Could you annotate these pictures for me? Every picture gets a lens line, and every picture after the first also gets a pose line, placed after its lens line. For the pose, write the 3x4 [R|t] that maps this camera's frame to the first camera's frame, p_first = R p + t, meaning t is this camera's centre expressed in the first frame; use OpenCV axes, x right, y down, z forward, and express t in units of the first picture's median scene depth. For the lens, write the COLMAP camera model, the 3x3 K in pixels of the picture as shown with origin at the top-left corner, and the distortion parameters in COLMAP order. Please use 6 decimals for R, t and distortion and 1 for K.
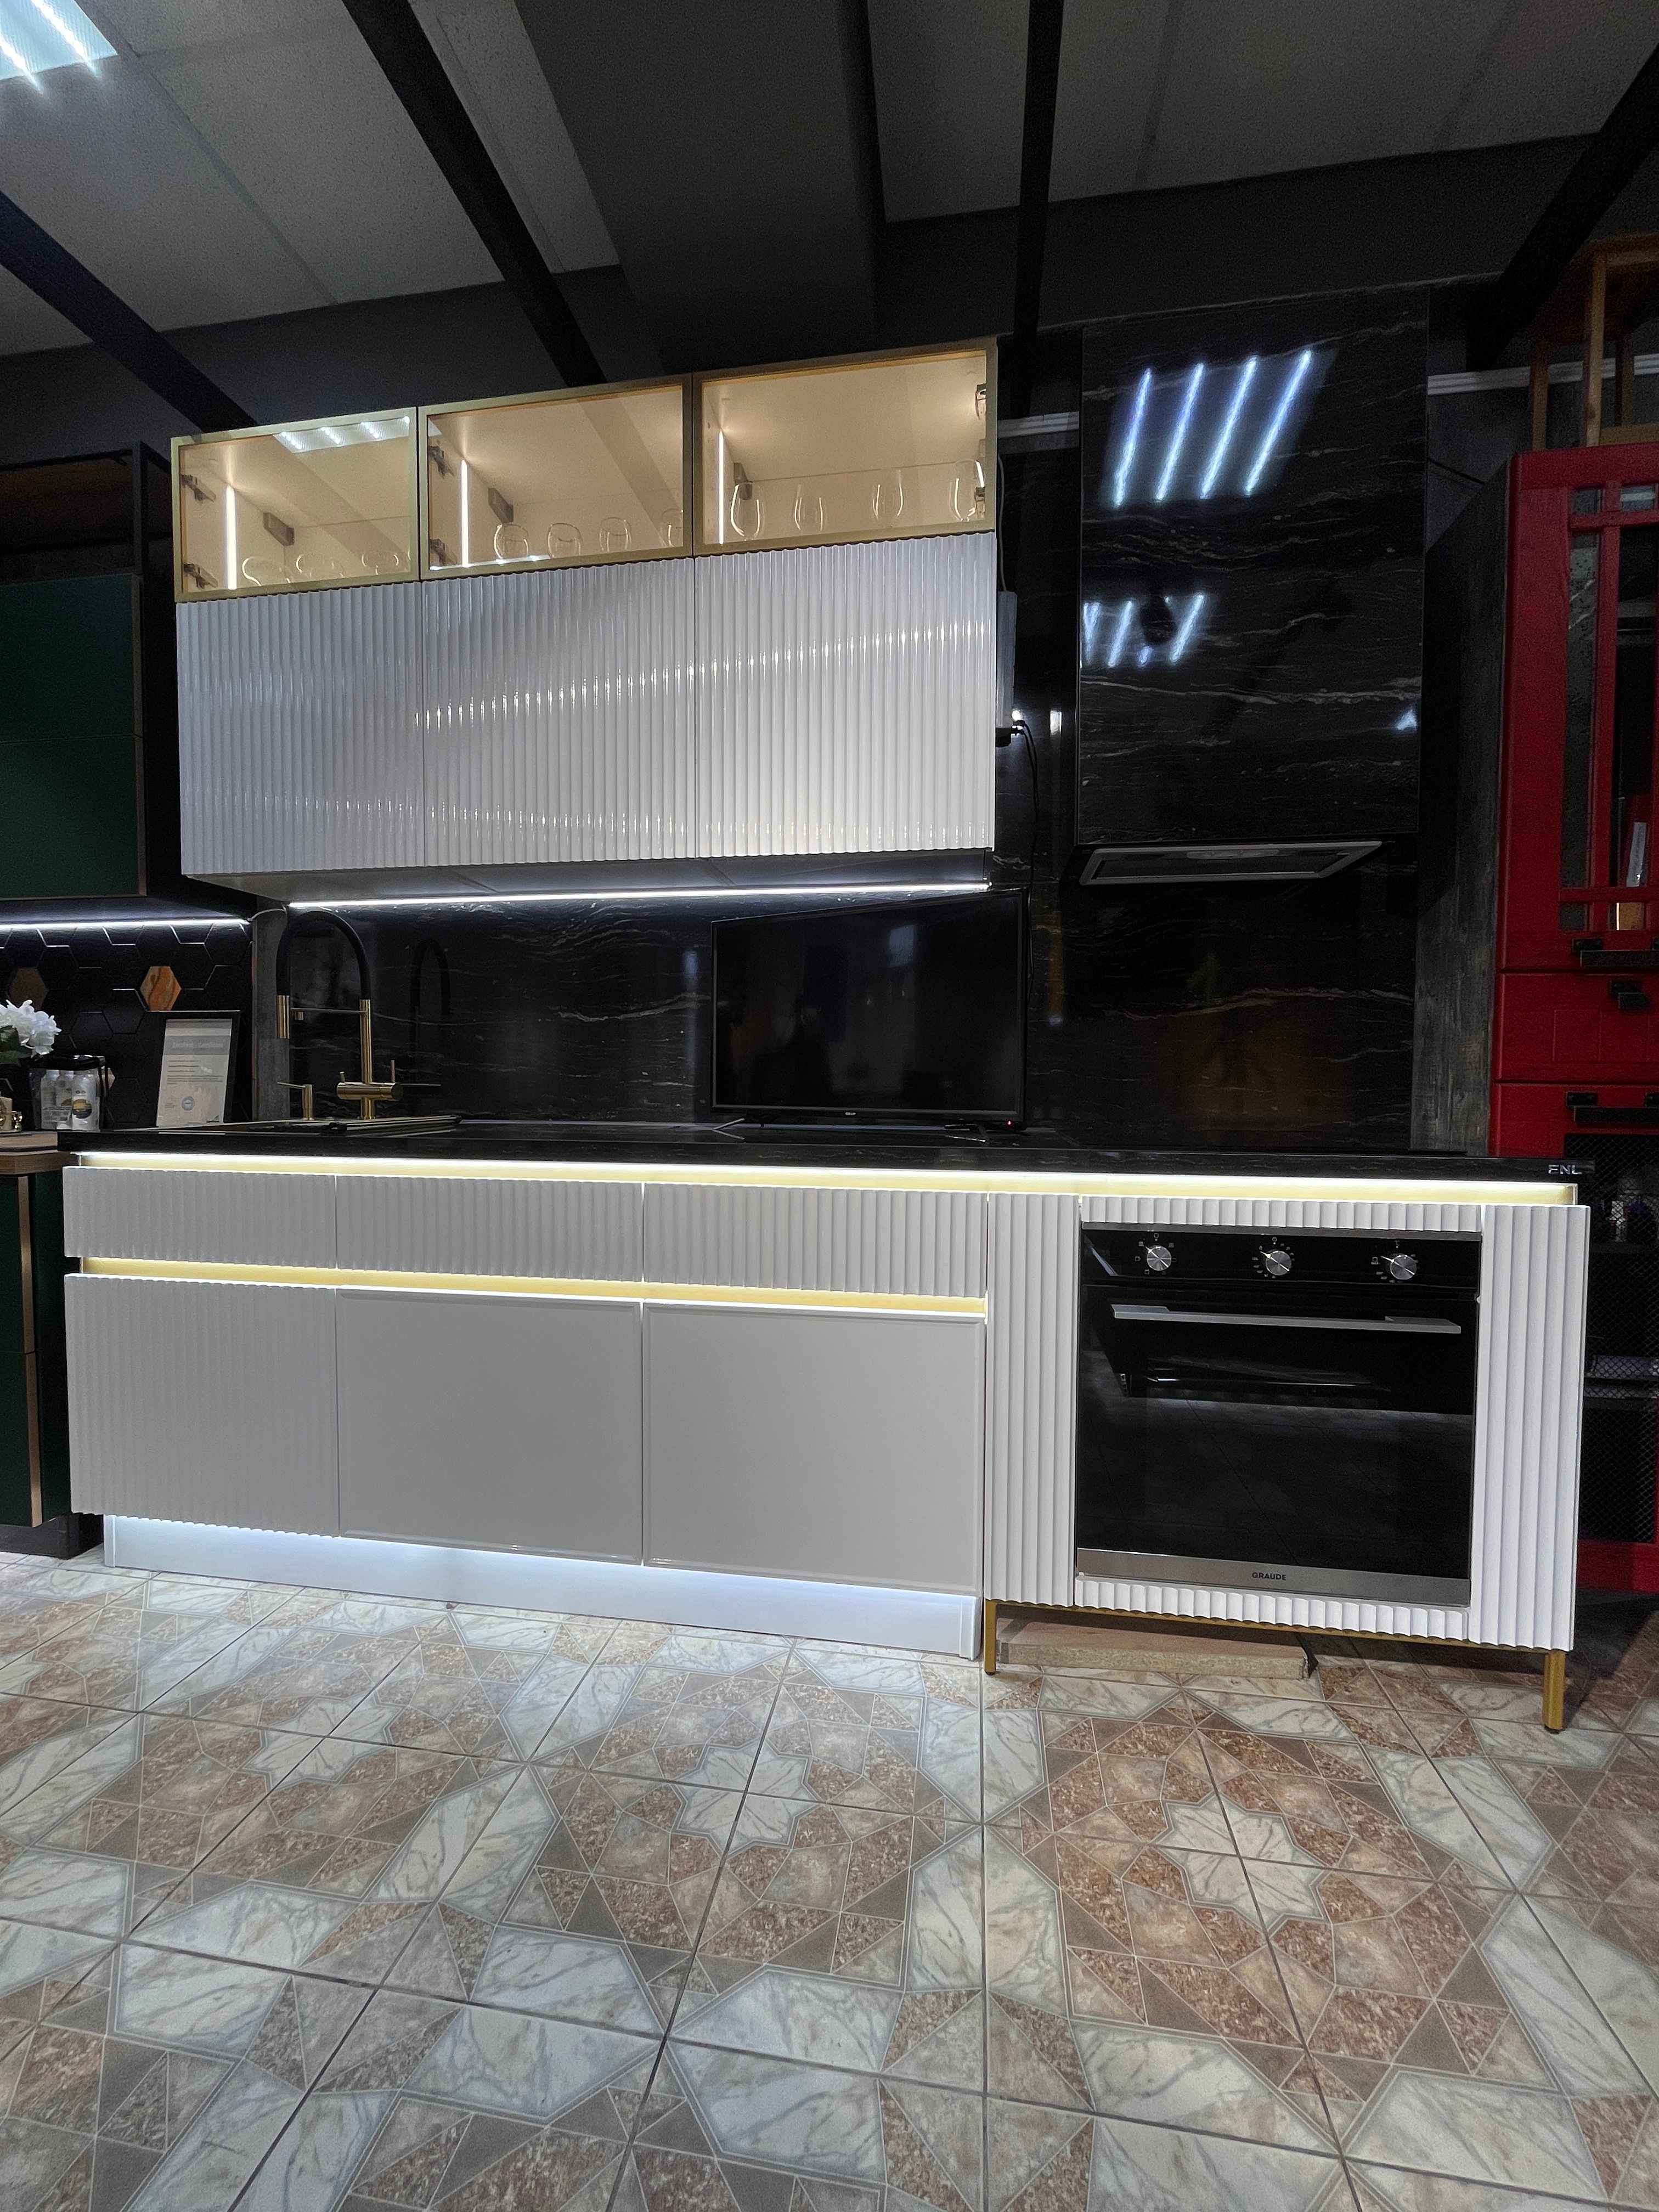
lens RADIAL K [[894.8, 0, 835.0], [0, 894.8, 1111.5], [0, 0, 1]] dist [-0.005797, 0.000700]
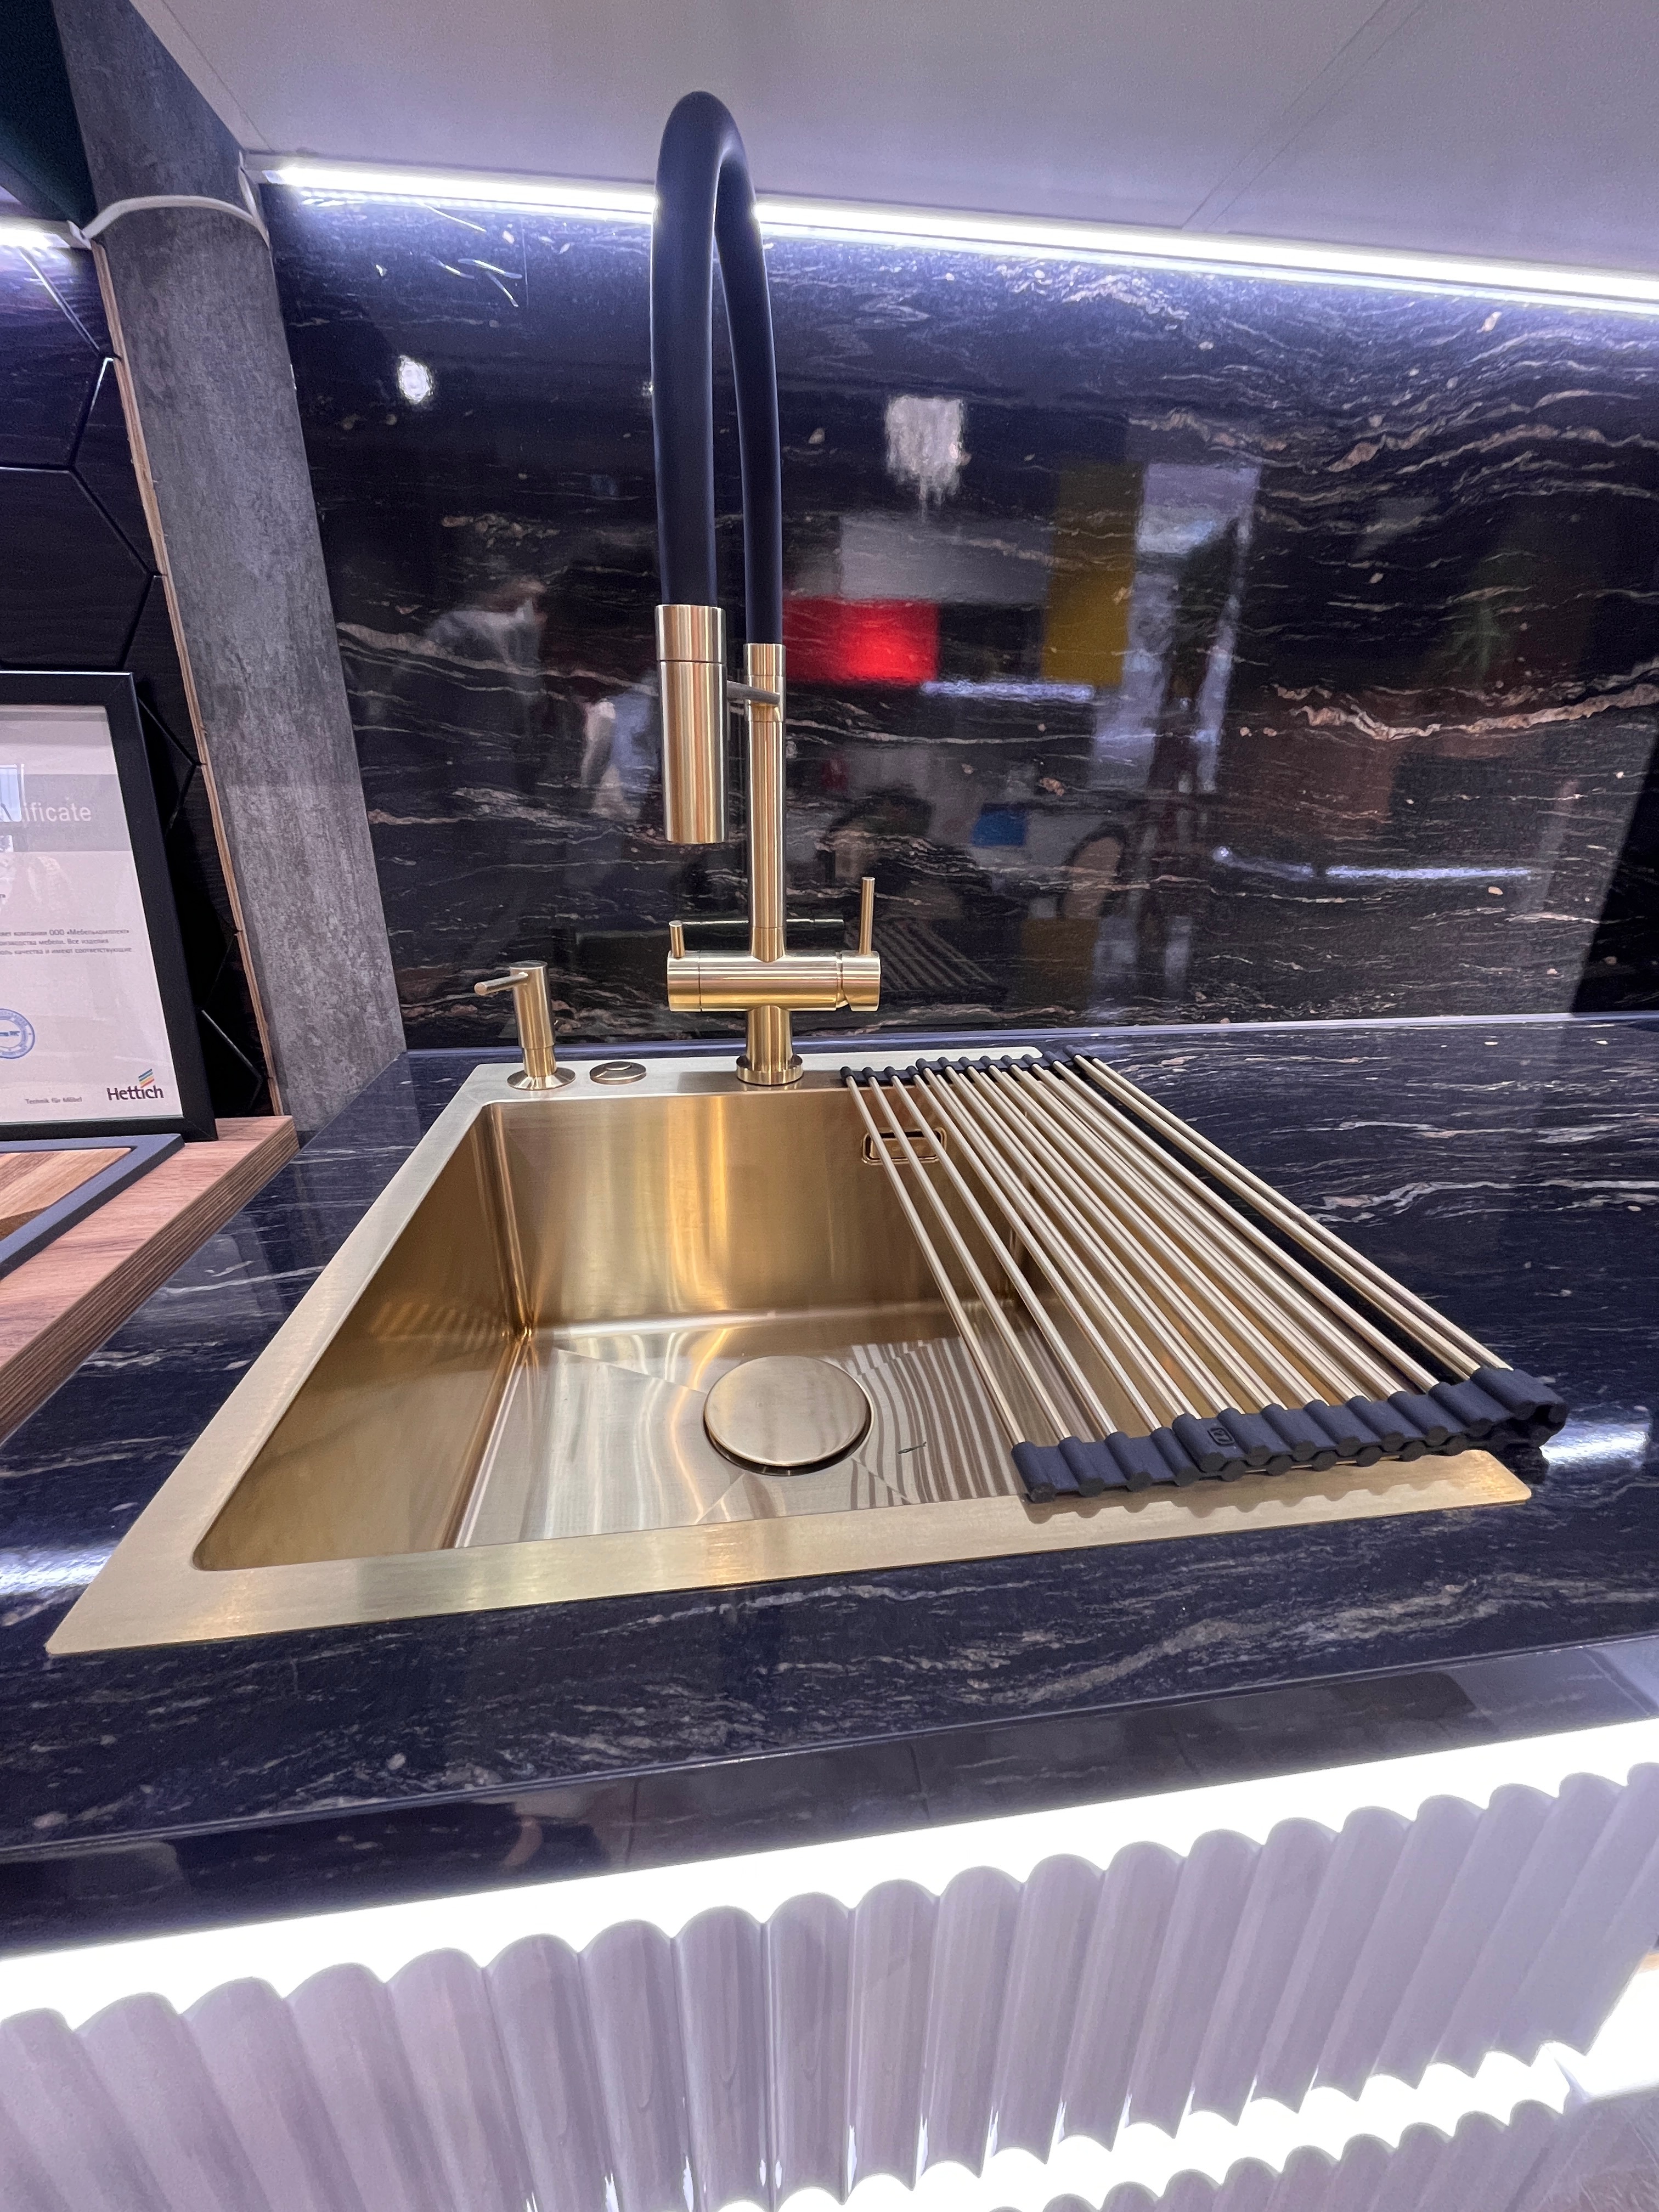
lens RADIAL K [[894.8, 0, 833.3], [0, 894.8, 1113.9], [0, 0, 1]] dist [-0.005797, 0.000700]
pose [[0.959334, -0.101429, 0.263420, -0.925622], [0.008835, 0.943542, 0.331135, -0.127249], [-0.282134, -0.315342, 0.906068, 1.114951]]
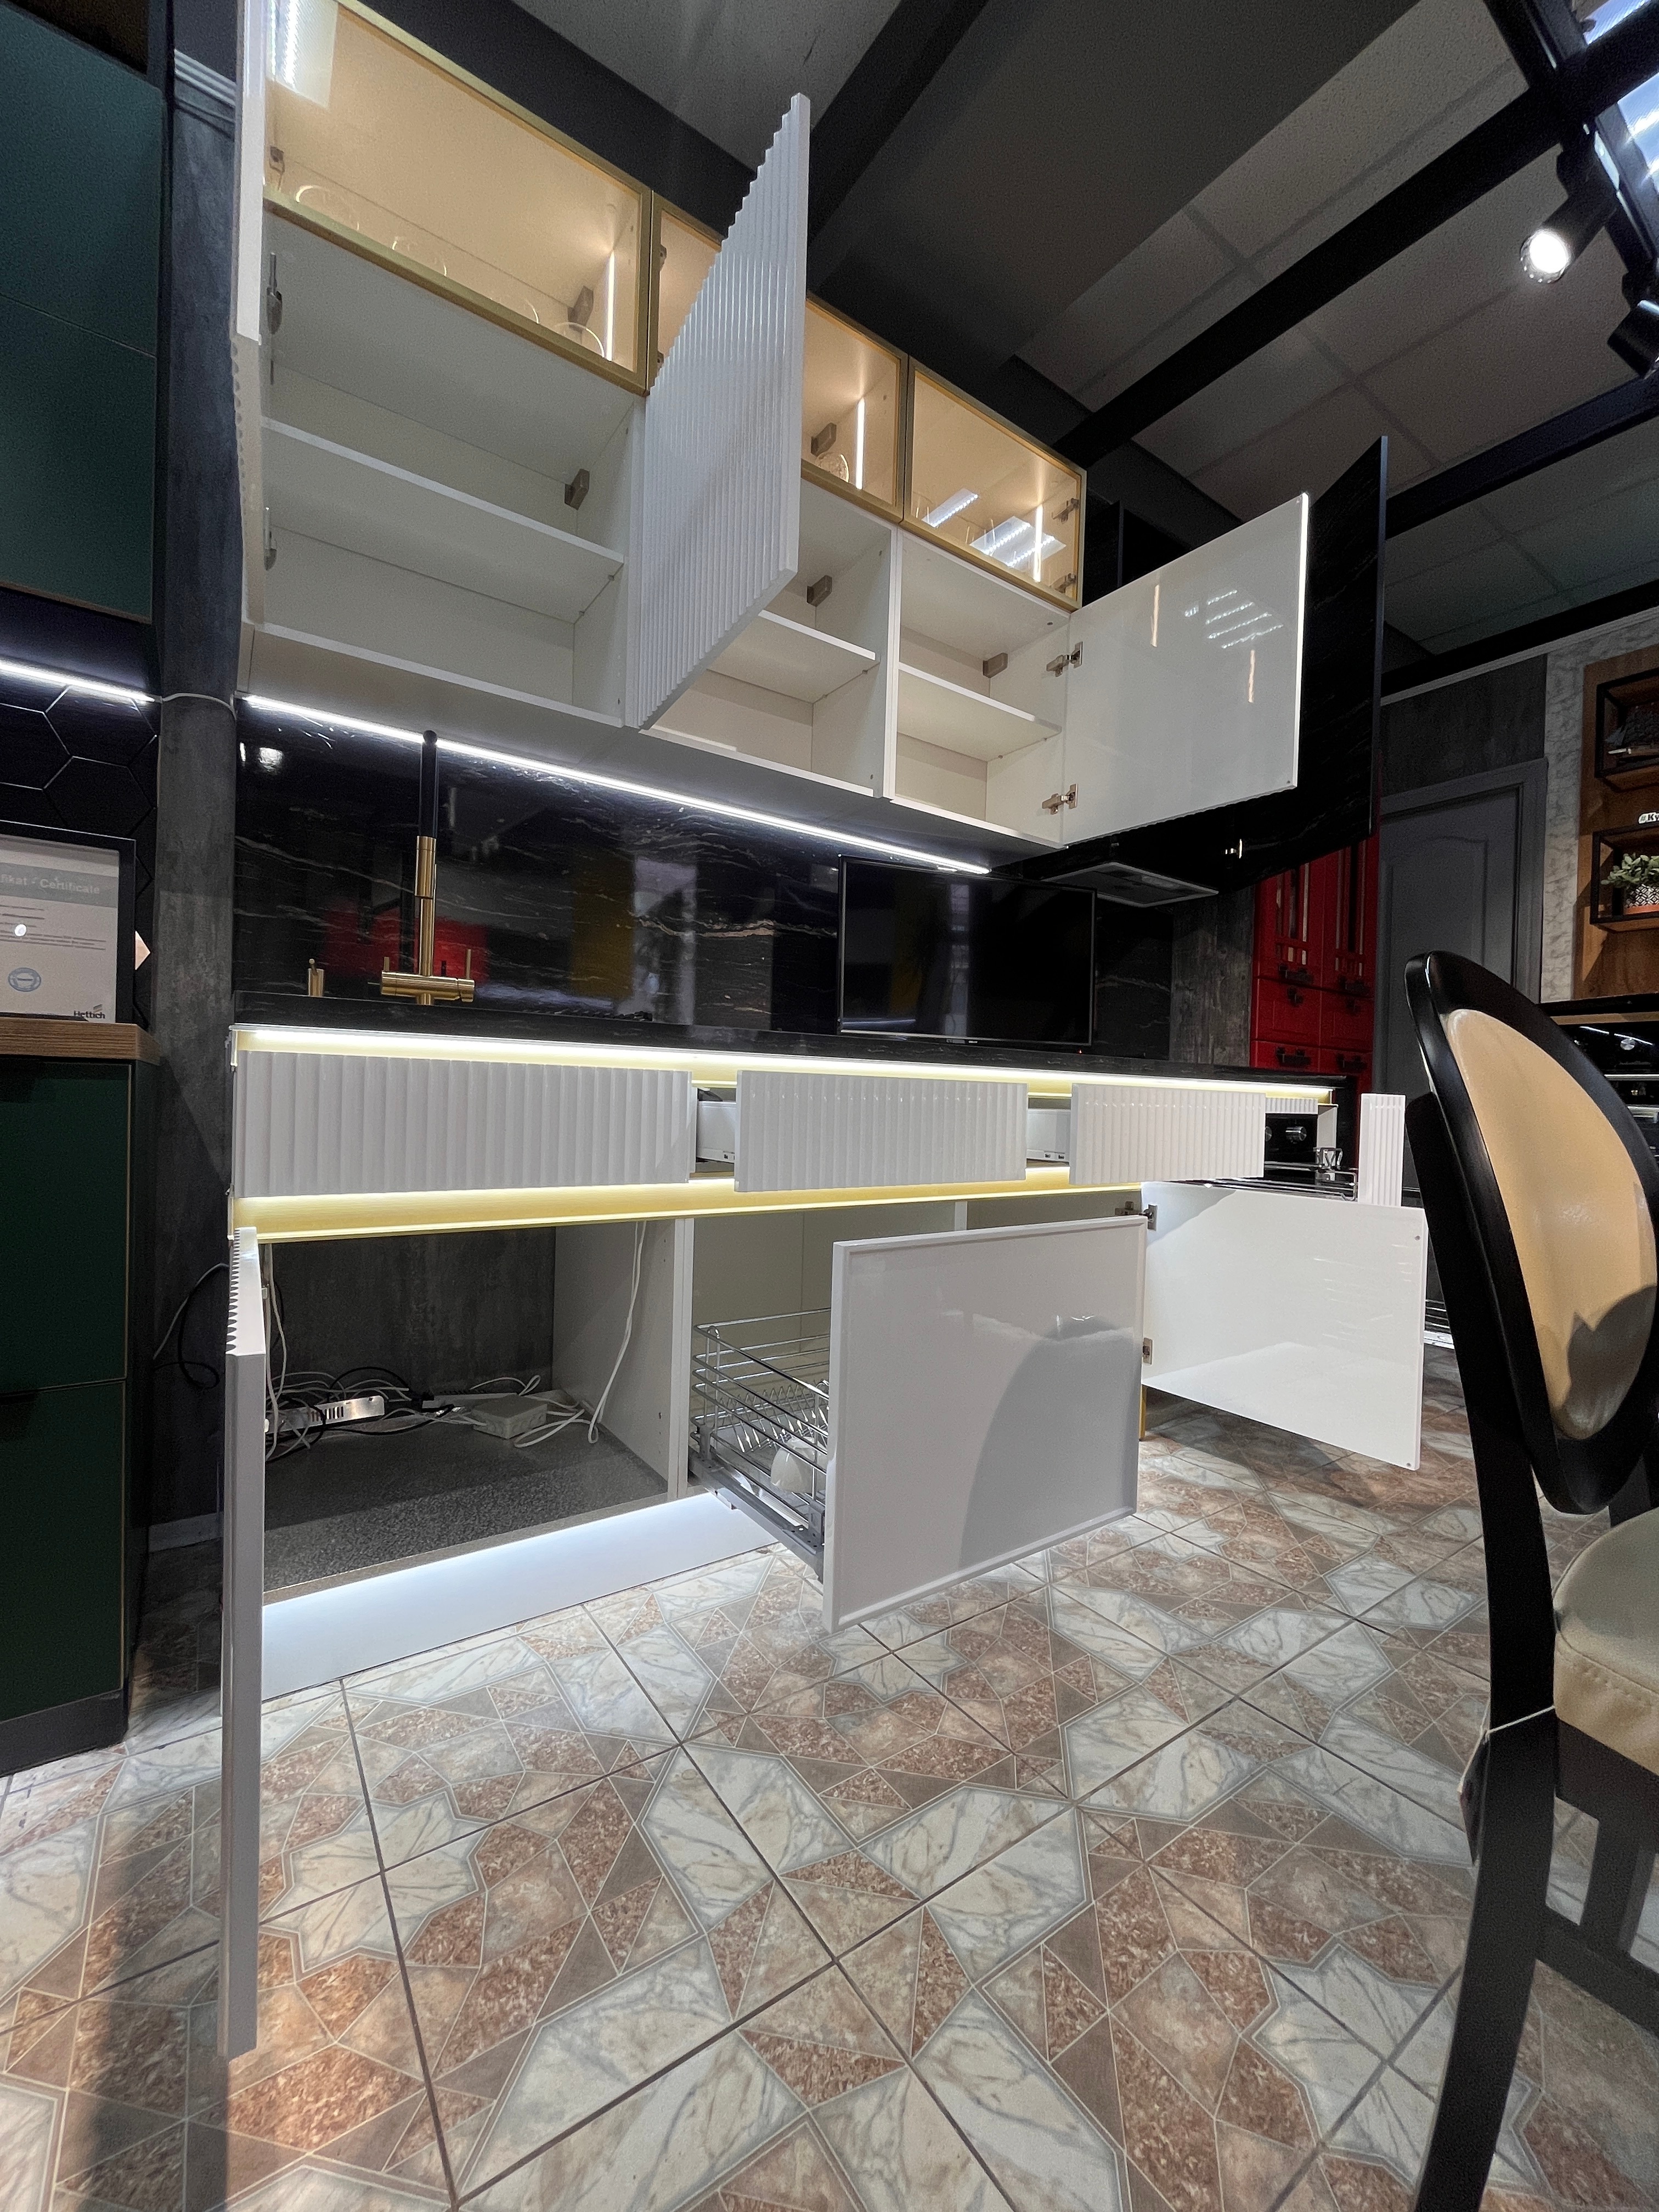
lens RADIAL K [[894.8, 0, 835.2], [0, 894.8, 1112.4], [0, 0, 1]] dist [-0.005797, 0.000700]
pose [[0.718856, 0.002004, 0.695156, -1.255950], [0.003609, 0.999972, -0.006615, 0.139160], [-0.695149, 0.007264, 0.718829, 0.359021]]
